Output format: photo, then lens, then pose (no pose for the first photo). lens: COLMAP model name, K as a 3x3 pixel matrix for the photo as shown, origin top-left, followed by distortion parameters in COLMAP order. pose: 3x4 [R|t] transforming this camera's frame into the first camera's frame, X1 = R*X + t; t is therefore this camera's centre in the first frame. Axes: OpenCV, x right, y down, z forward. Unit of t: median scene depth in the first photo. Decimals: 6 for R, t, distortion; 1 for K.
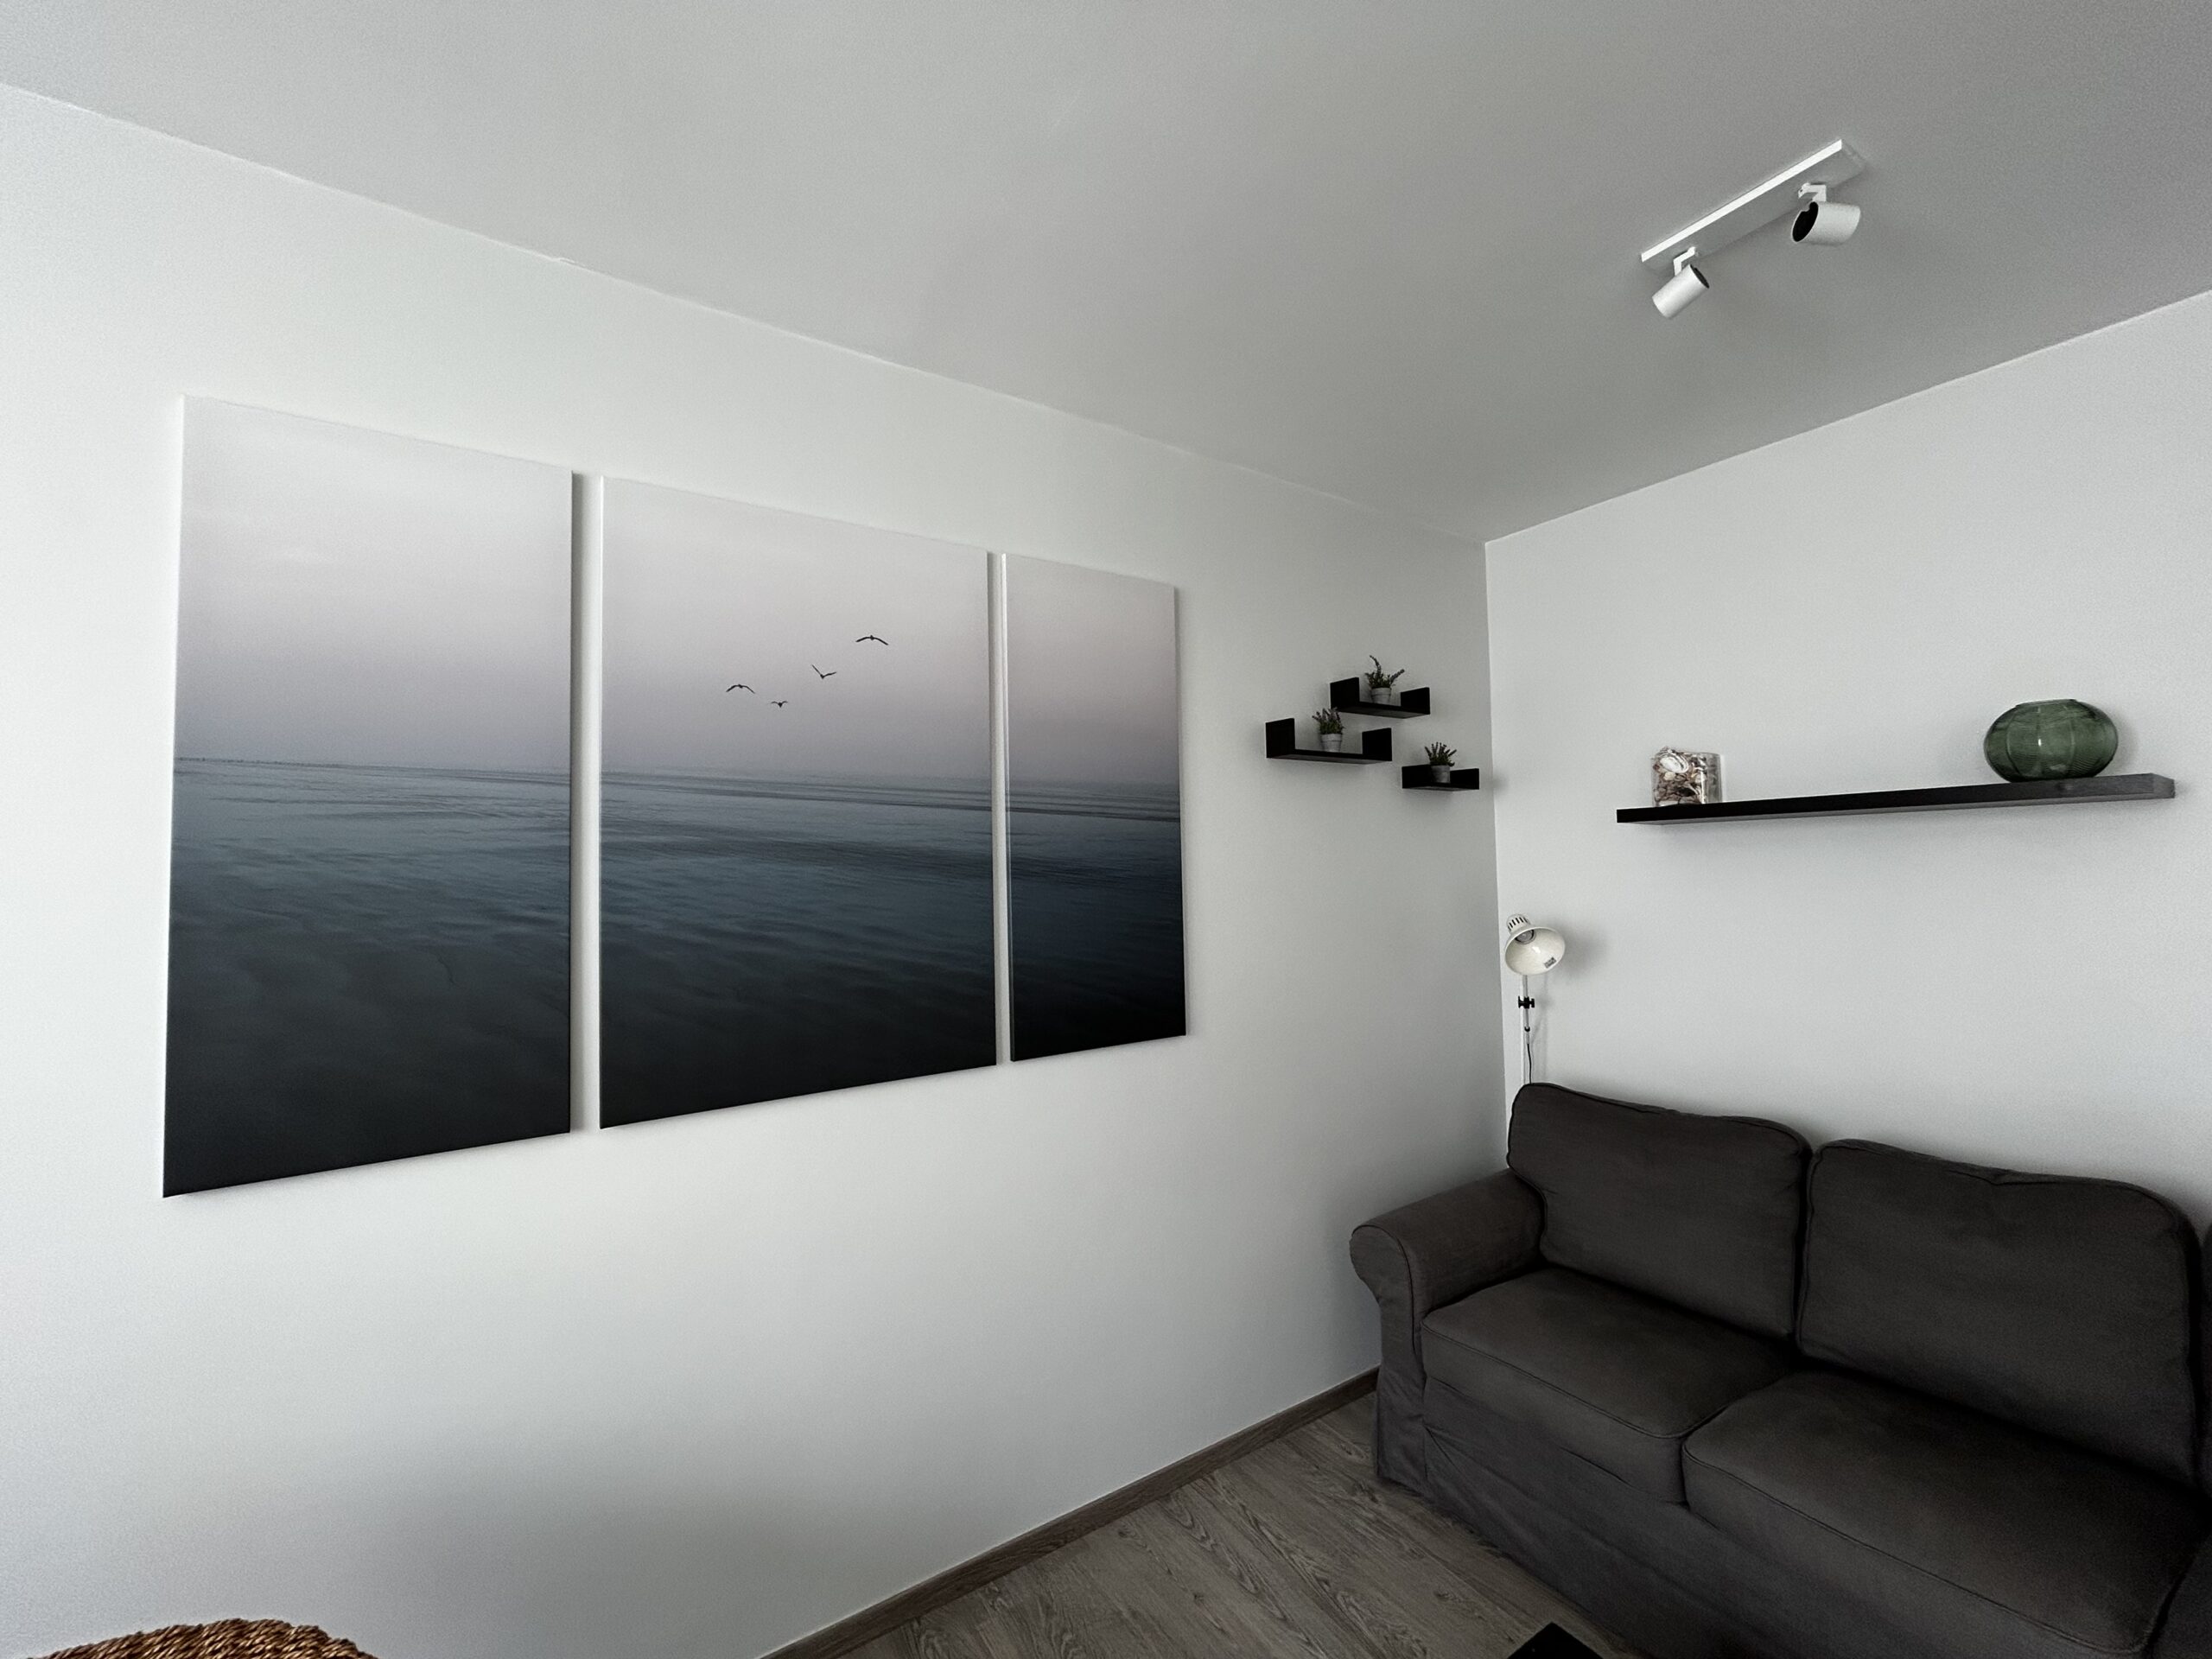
lens RADIAL K [[899.6, 0, 1106.0], [0, 899.6, 829.5], [0, 0, 1]] dist [0.000340, 0.000472]
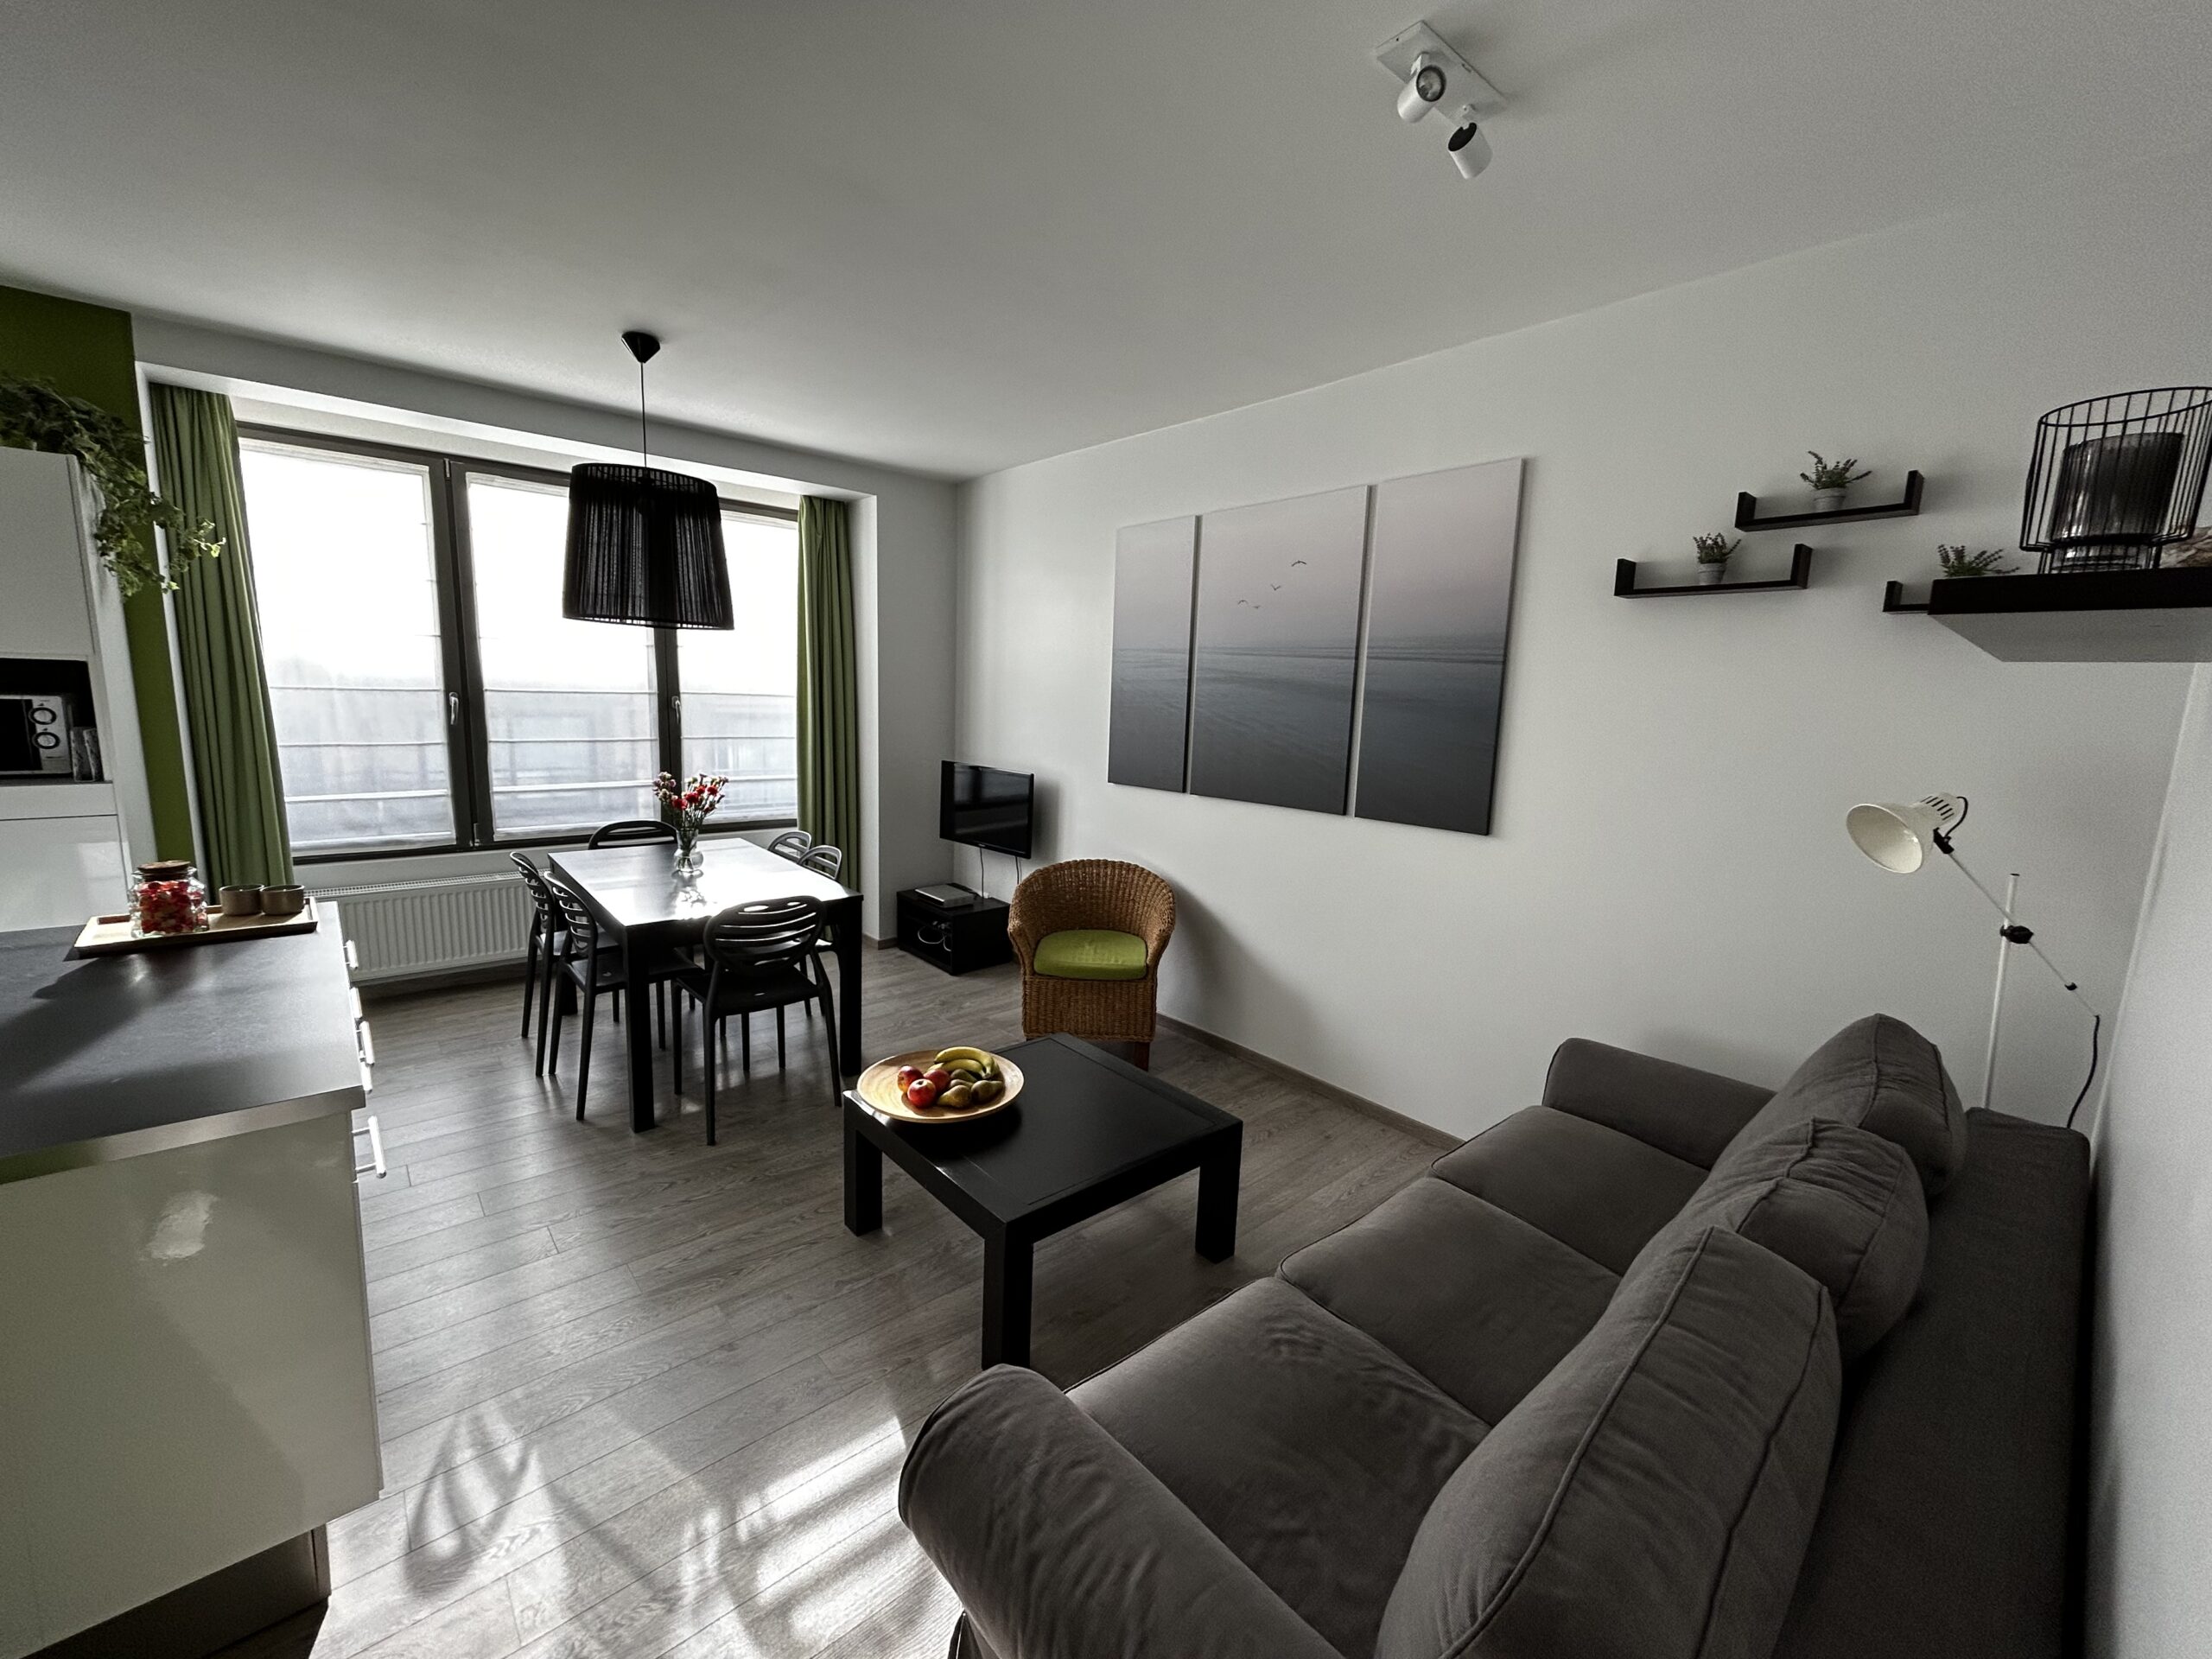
lens RADIAL K [[899.6, 0, 1106.0], [0, 899.6, 829.5], [0, 0, 1]] dist [0.000340, 0.000472]
pose [[0.120400, 0.180087, -0.976254, 1.443370], [0.012613, 0.983051, 0.182896, -0.022017], [0.992645, -0.034335, 0.116088, 0.367625]]
